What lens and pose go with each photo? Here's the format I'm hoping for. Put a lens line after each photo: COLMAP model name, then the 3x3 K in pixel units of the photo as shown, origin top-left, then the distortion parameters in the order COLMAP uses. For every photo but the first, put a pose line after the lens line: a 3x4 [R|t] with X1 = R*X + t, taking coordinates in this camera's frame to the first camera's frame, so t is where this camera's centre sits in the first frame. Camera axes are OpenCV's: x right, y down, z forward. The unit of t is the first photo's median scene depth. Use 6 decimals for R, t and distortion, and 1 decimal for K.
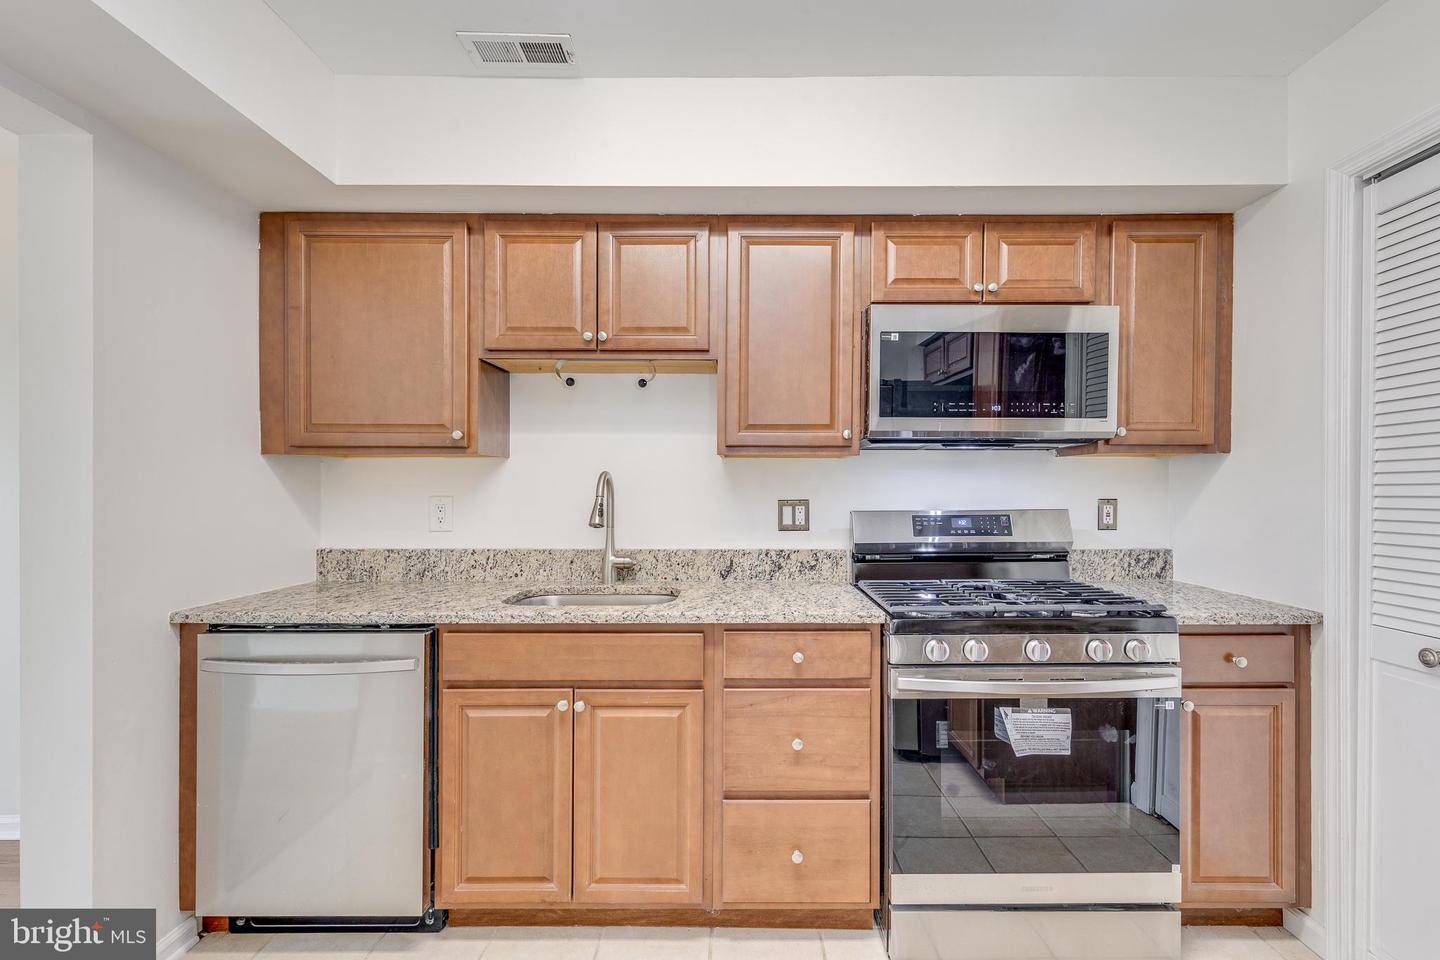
lens RADIAL K [[656.0, 0, 715.3], [0, 656.0, 491.6], [0, 0, 1]] dist [0.003554, 0.000678]
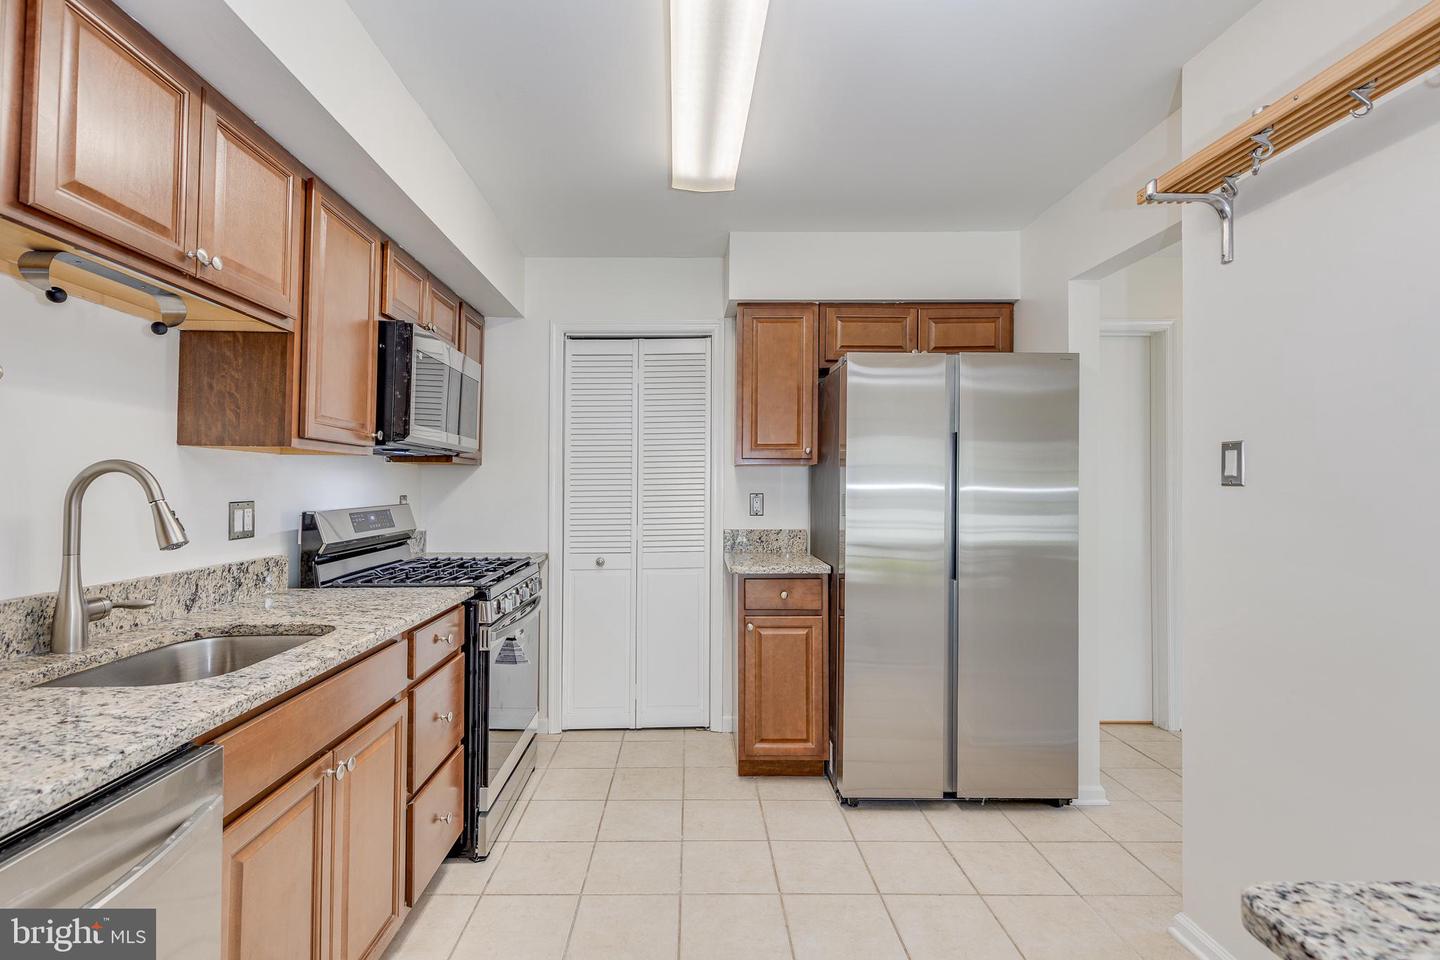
lens RADIAL K [[656.0, 0, 681.4], [0, 656.0, 471.7], [0, 0, 1]] dist [0.003554, 0.000678]
pose [[0.011971, 0.022580, 0.999673, -0.716800], [0.000929, 0.999744, -0.022593, -0.005622], [-0.999928, 0.001200, 0.011947, 0.440233]]
